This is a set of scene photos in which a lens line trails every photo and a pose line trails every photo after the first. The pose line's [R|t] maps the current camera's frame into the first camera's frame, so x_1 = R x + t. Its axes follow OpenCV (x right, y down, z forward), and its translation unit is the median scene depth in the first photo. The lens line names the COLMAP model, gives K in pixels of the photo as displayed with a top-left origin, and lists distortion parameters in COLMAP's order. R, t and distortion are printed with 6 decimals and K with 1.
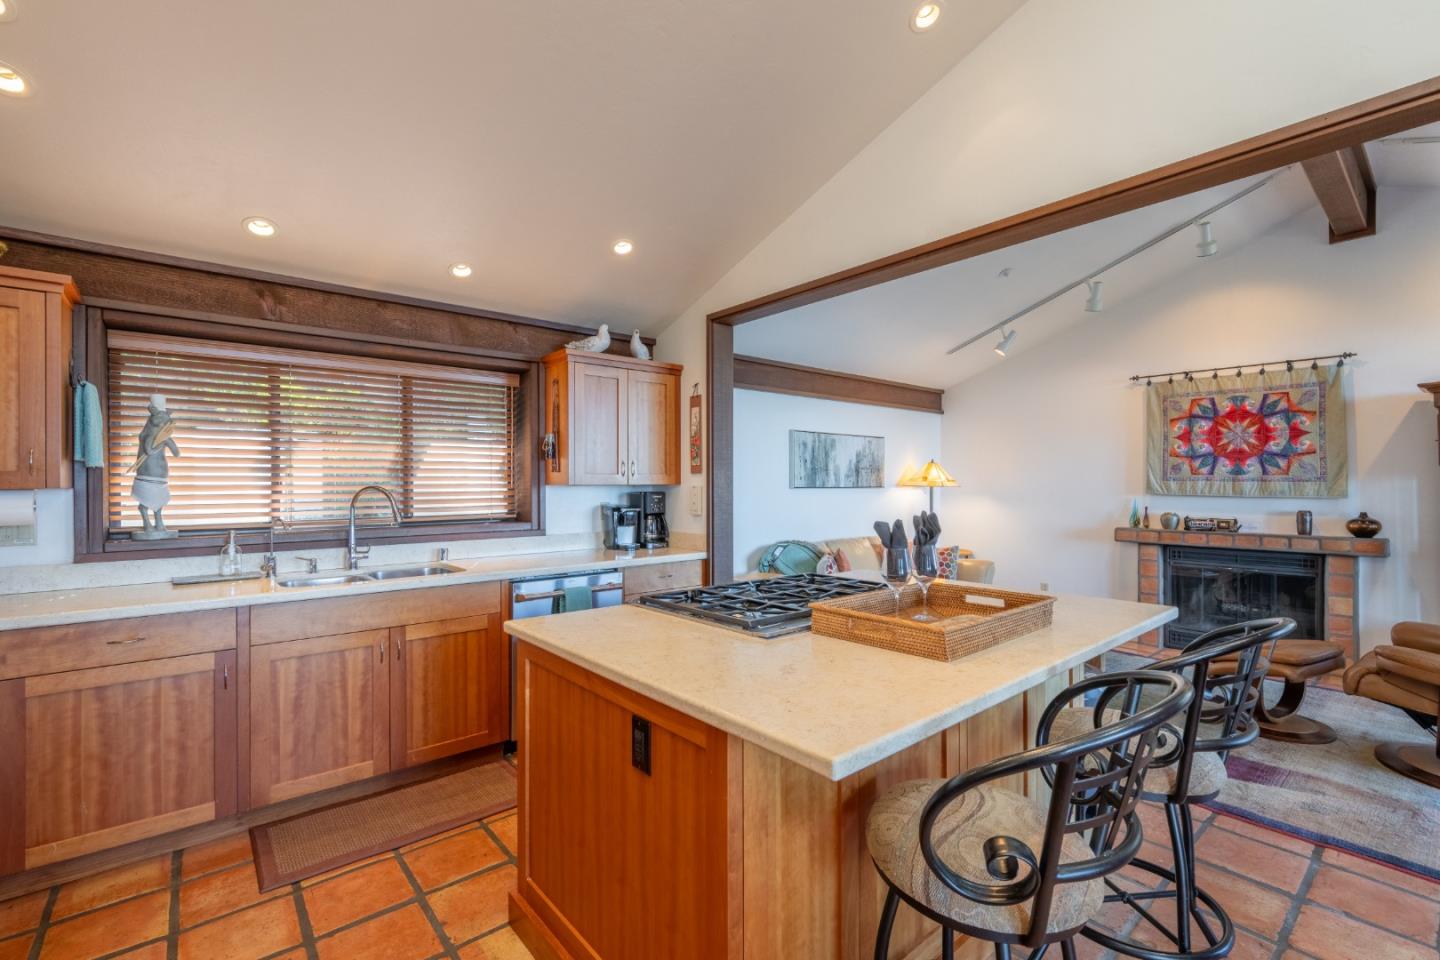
lens RADIAL K [[647.7, 0, 723.8], [0, 647.7, 479.3], [0, 0, 1]] dist [0.001108, 0.000464]
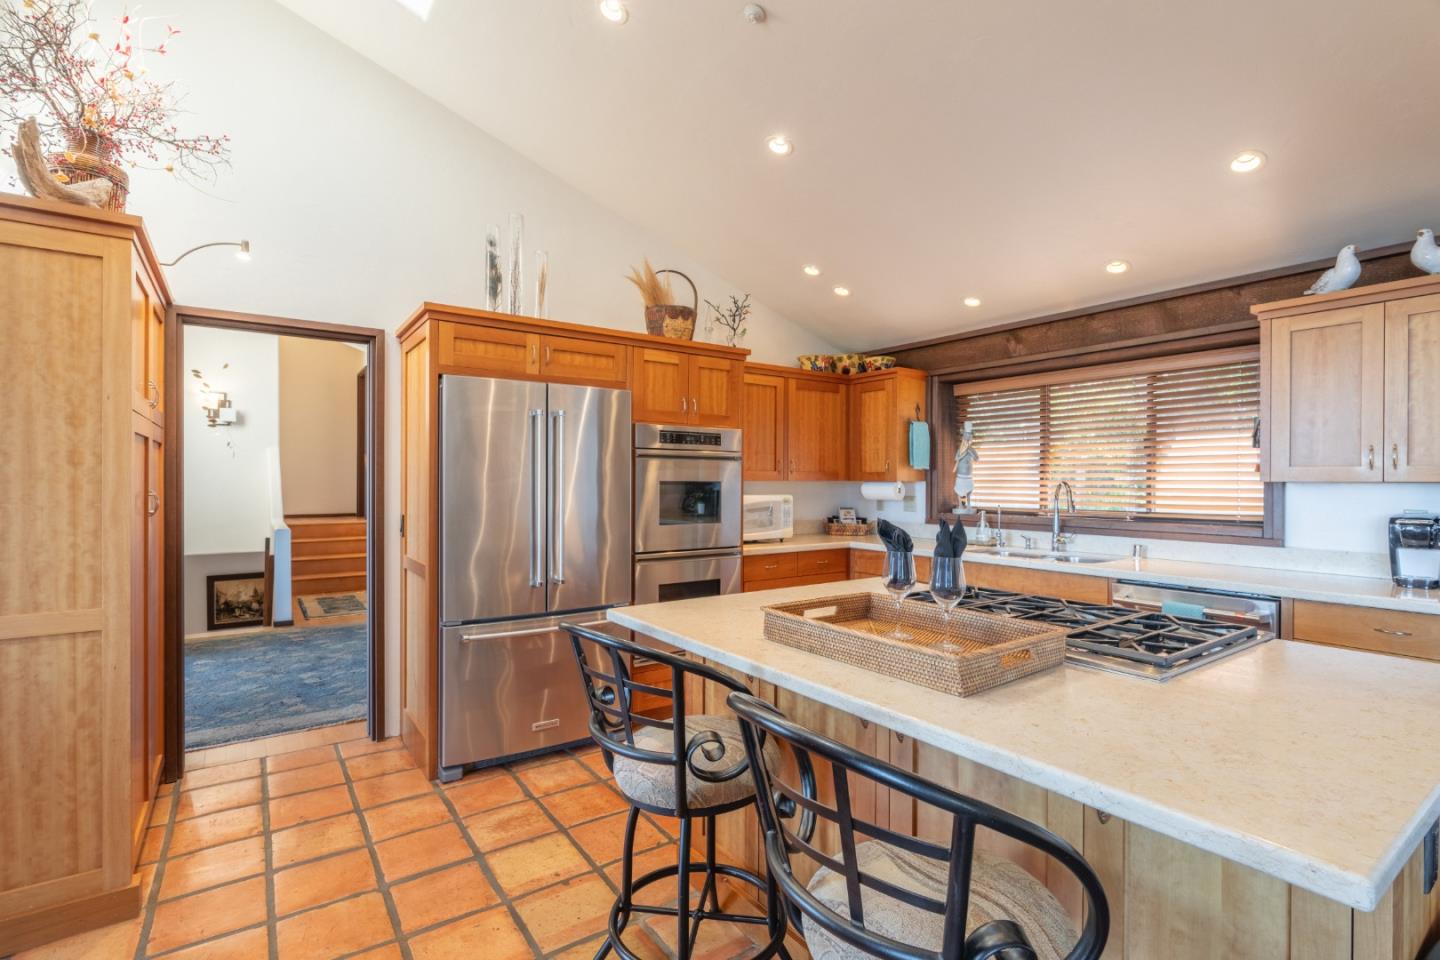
lens RADIAL K [[647.7, 0, 710.6], [0, 647.7, 482.0], [0, 0, 1]] dist [0.001108, 0.000464]
pose [[-0.098153, 0.007331, -0.995144, 0.580569], [0.002645, 0.999971, 0.007105, 0.001873], [0.995168, -0.001934, -0.098170, 0.416804]]
